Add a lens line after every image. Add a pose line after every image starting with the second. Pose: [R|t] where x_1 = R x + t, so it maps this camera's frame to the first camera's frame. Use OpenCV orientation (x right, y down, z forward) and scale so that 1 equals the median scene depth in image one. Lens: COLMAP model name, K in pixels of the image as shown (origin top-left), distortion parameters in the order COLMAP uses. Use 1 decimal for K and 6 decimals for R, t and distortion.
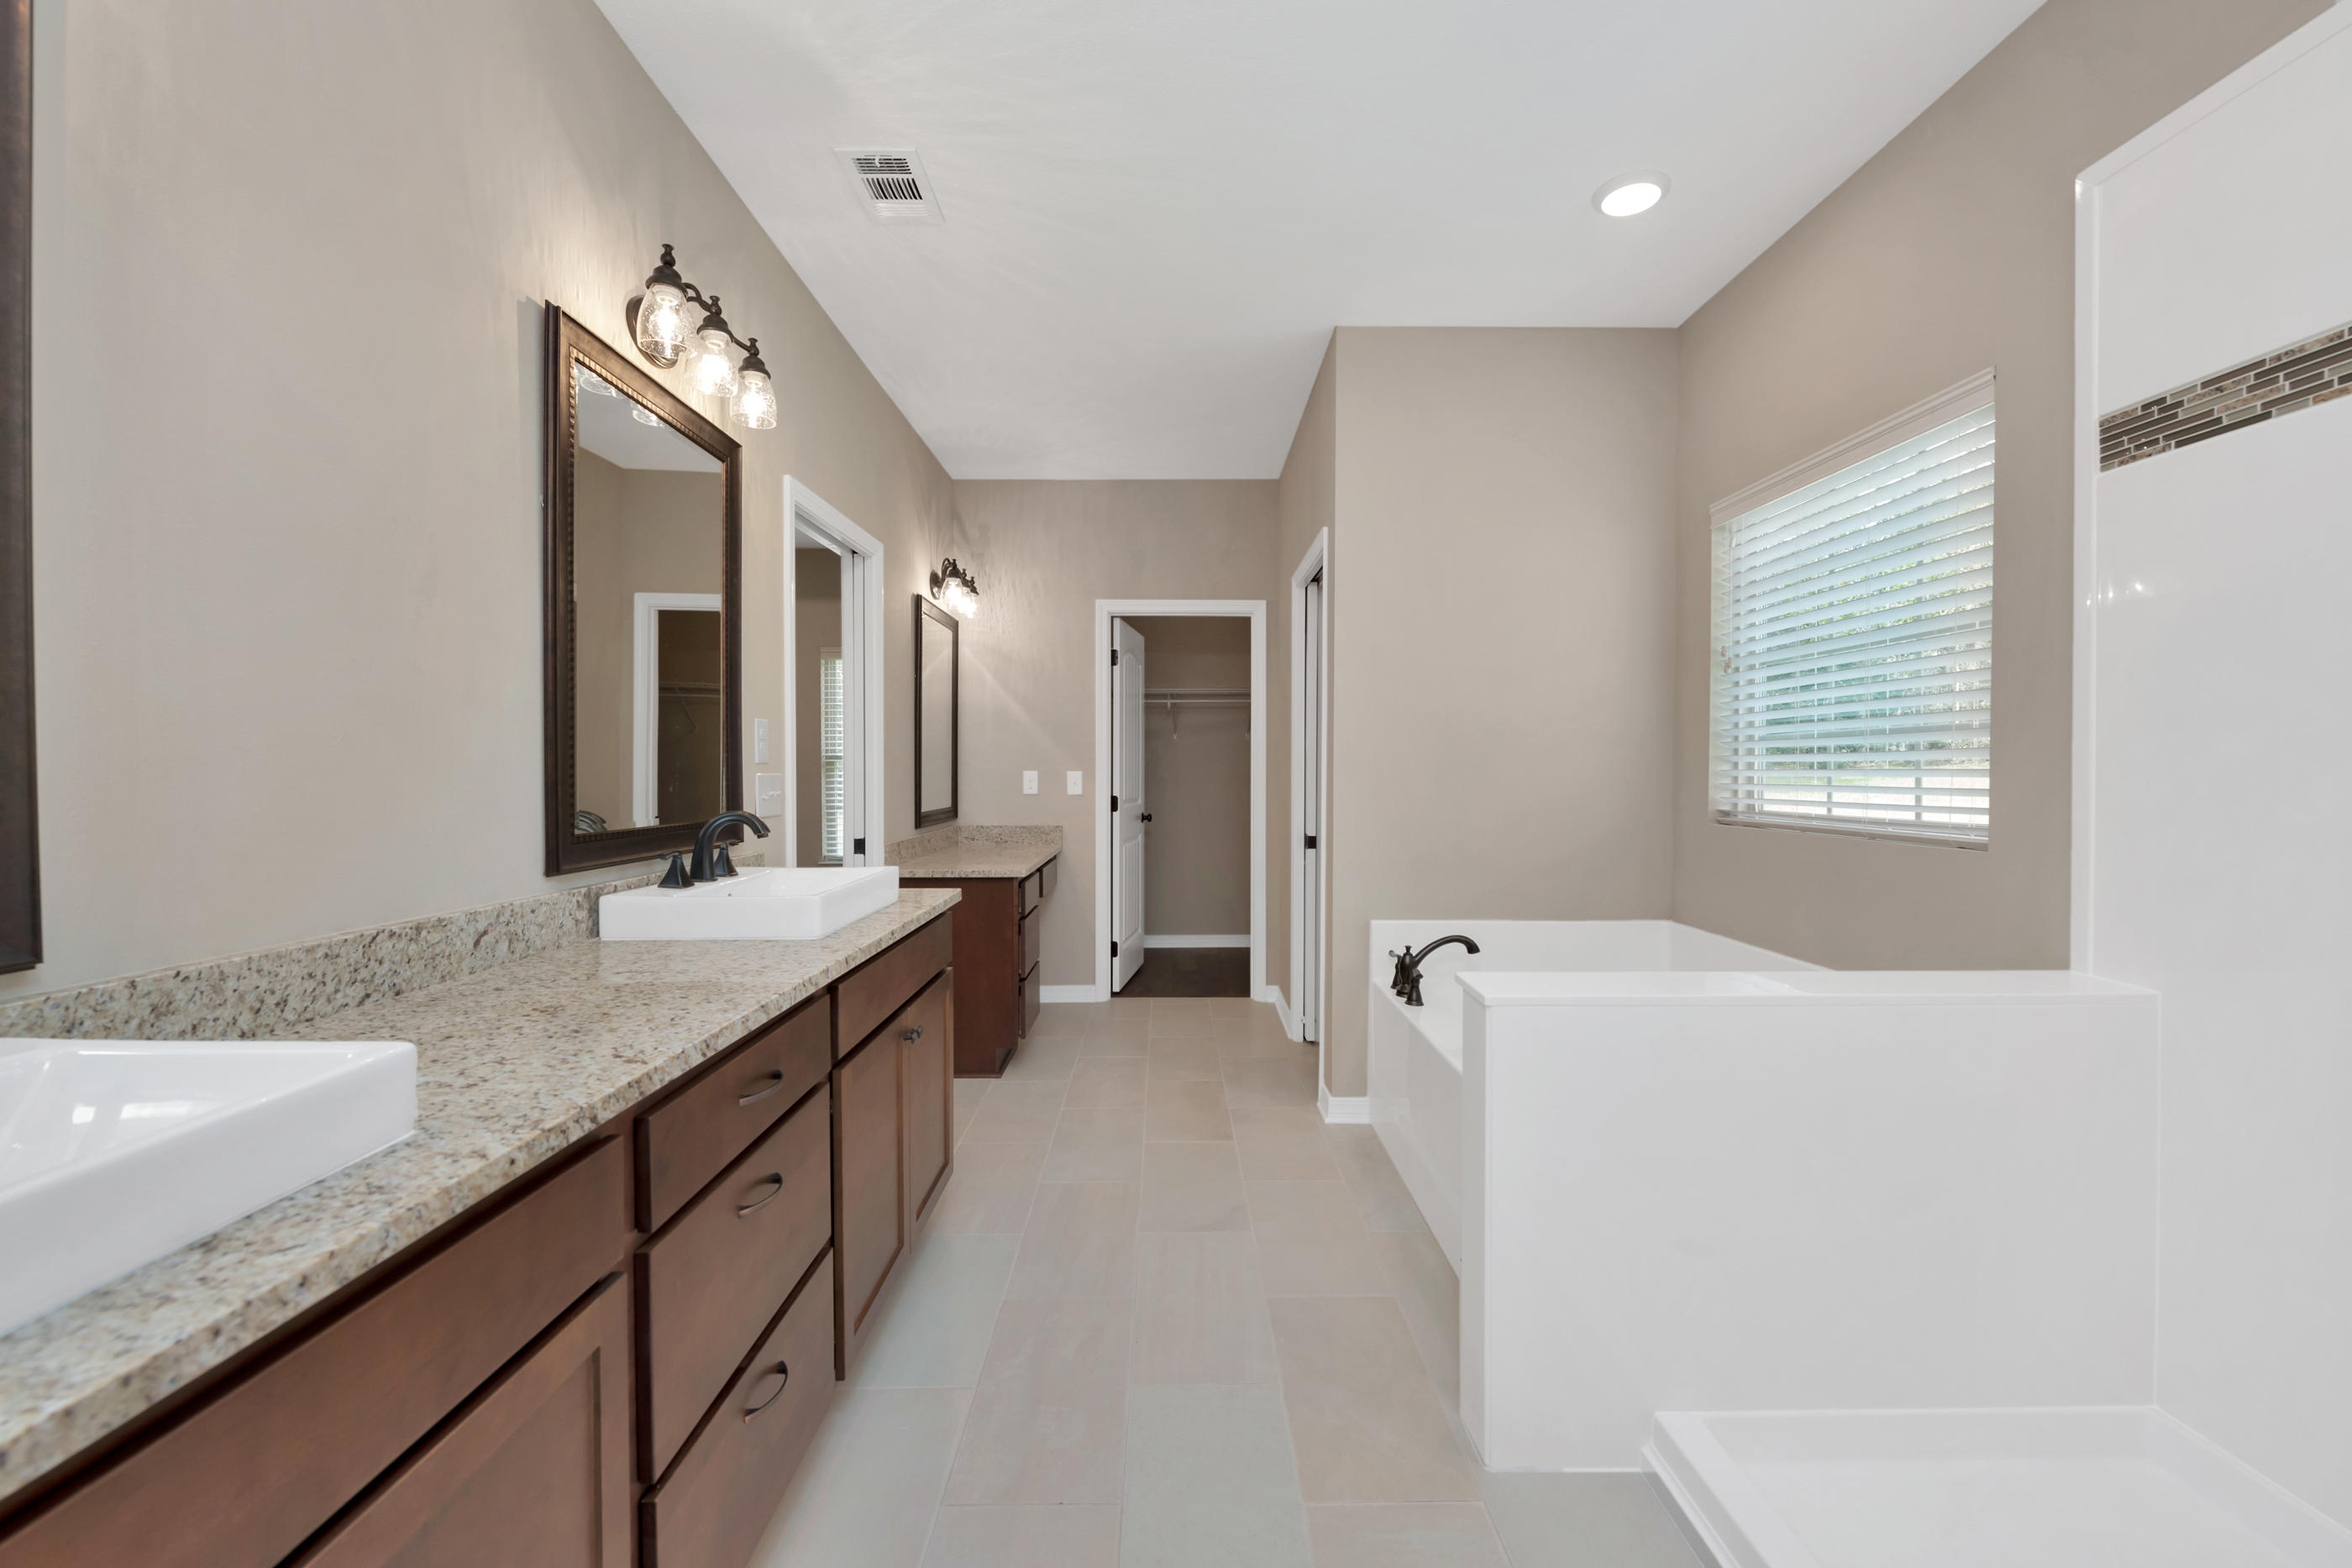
lens RADIAL K [[955.8, 0, 1202.3], [0, 955.8, 788.0], [0, 0, 1]] dist [-0.000658, -0.003224]
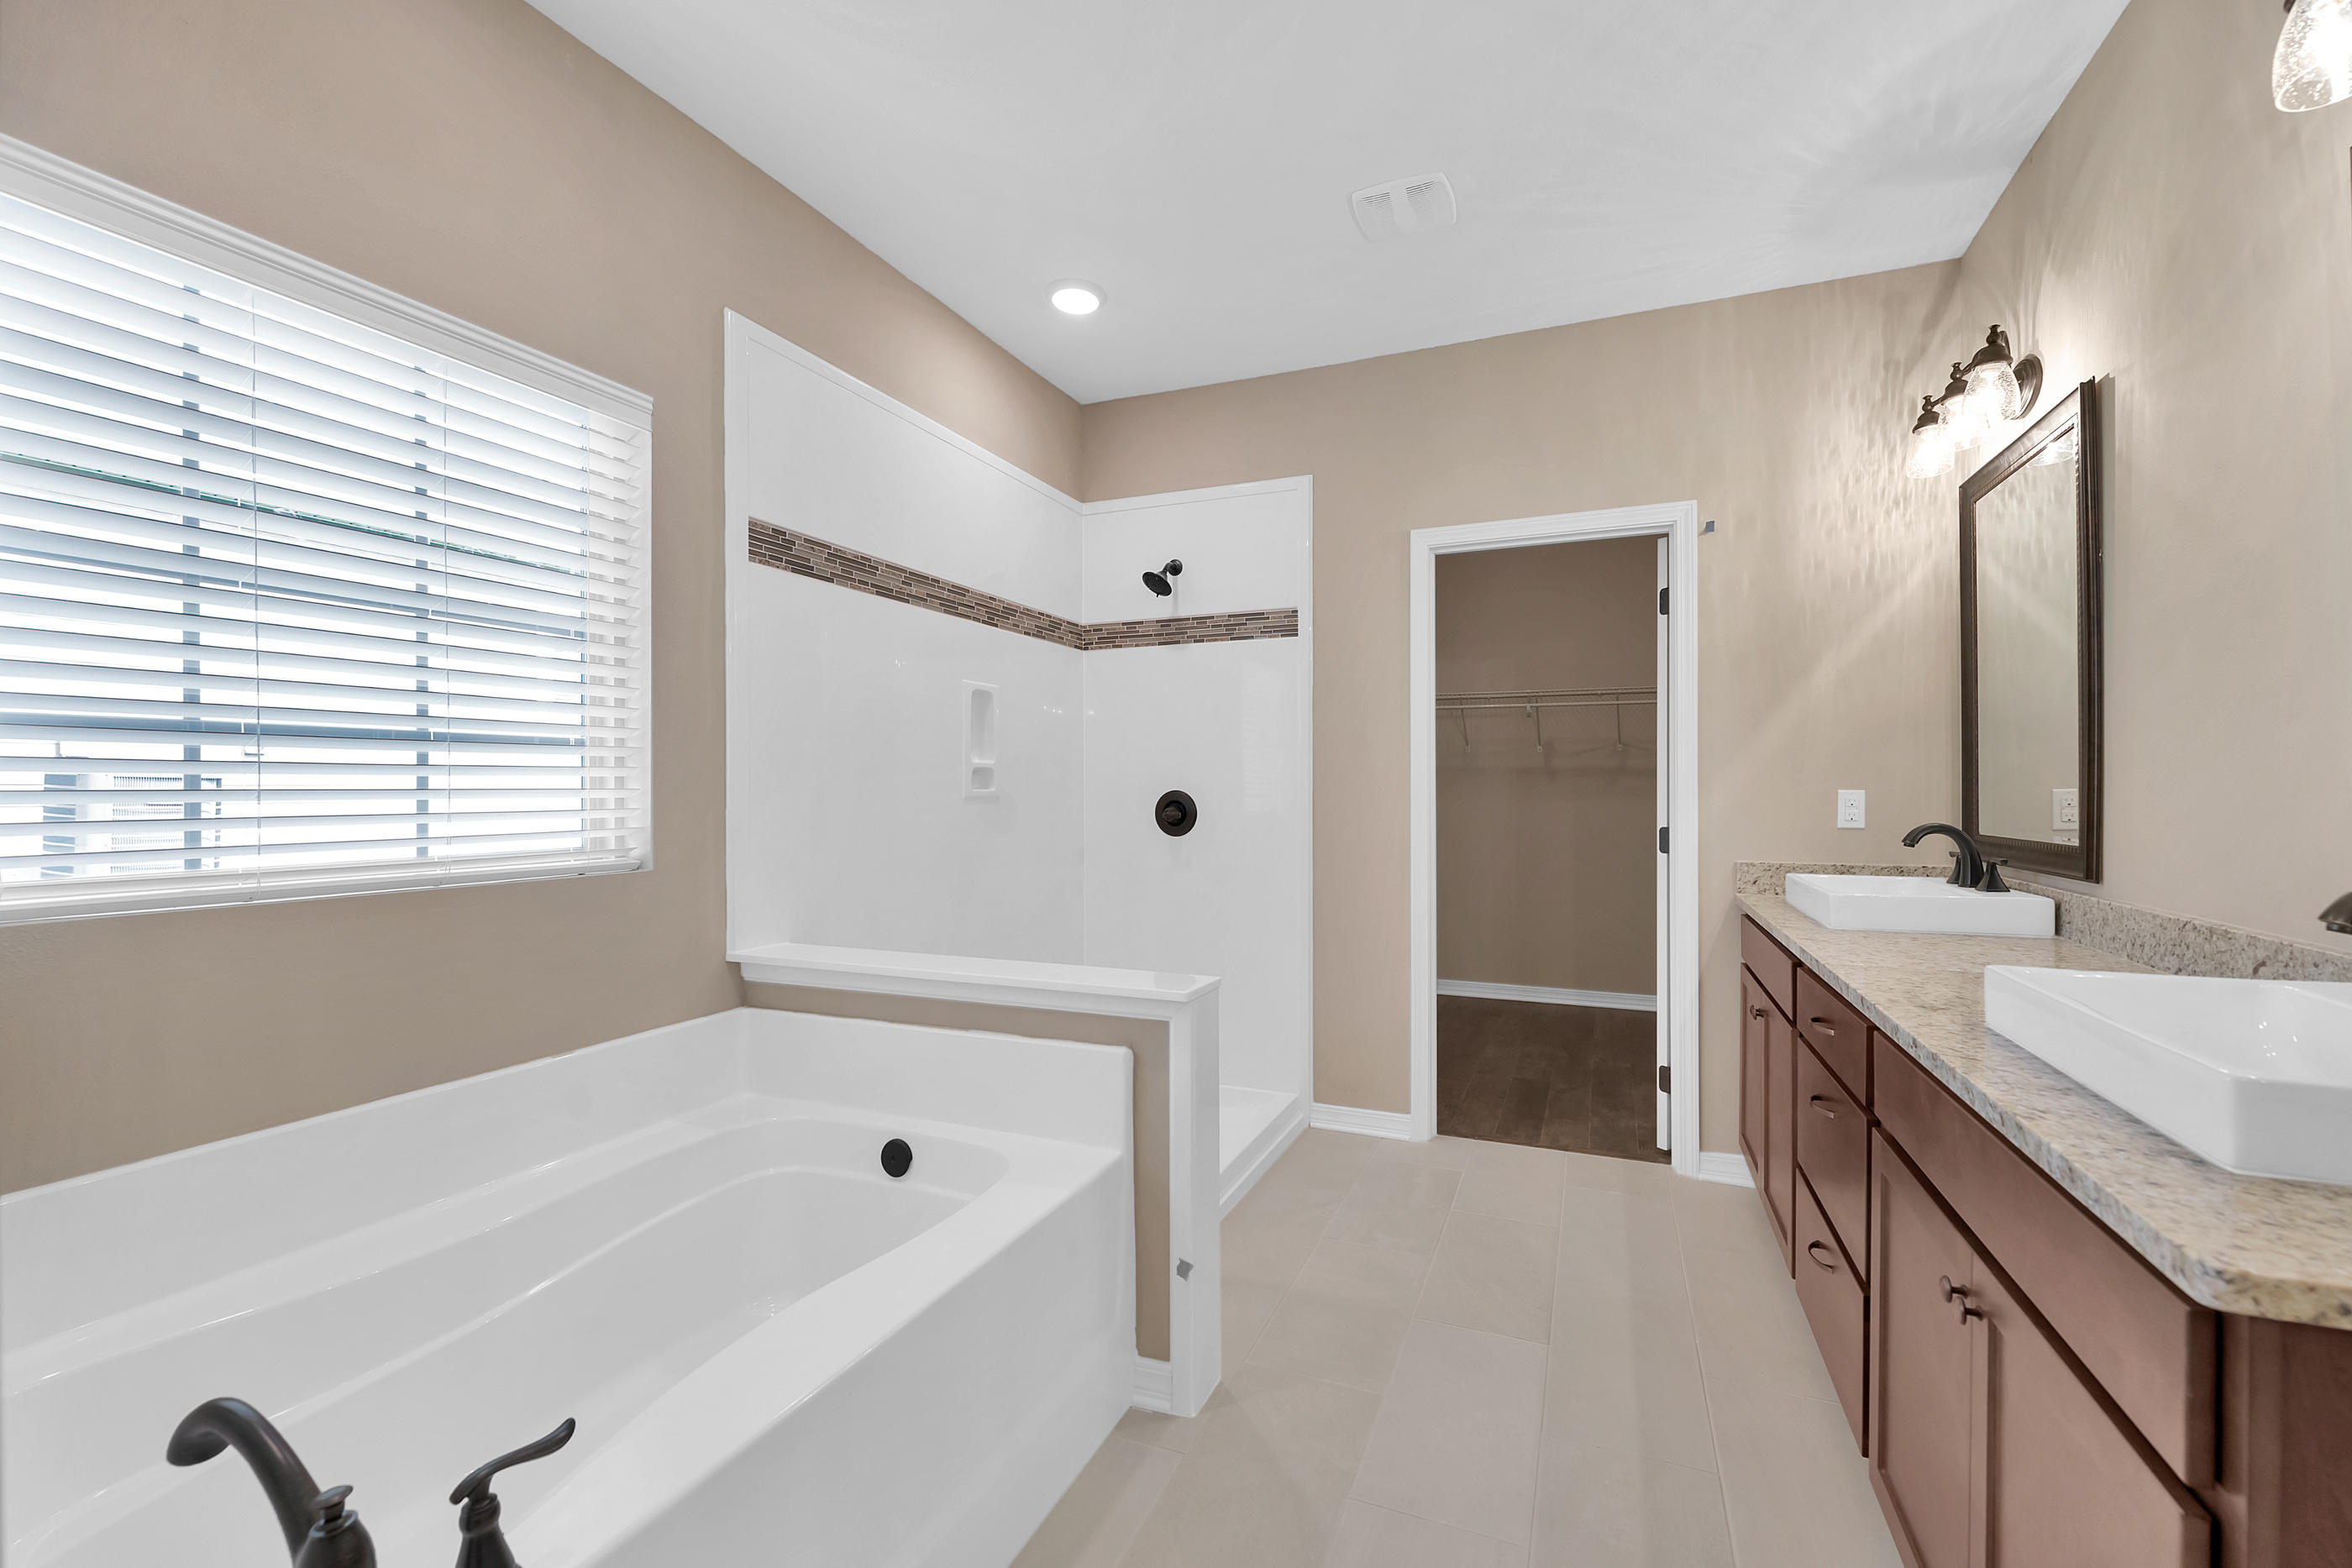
lens RADIAL K [[955.8, 0, 1202.3], [0, 955.8, 788.0], [0, 0, 1]] dist [-0.000658, -0.003224]
pose [[-0.909538, 0.000127, 0.415621, -0.181651], [0.007865, 0.999826, 0.016907, -0.042147], [-0.415547, 0.018646, -0.909381, 2.155129]]
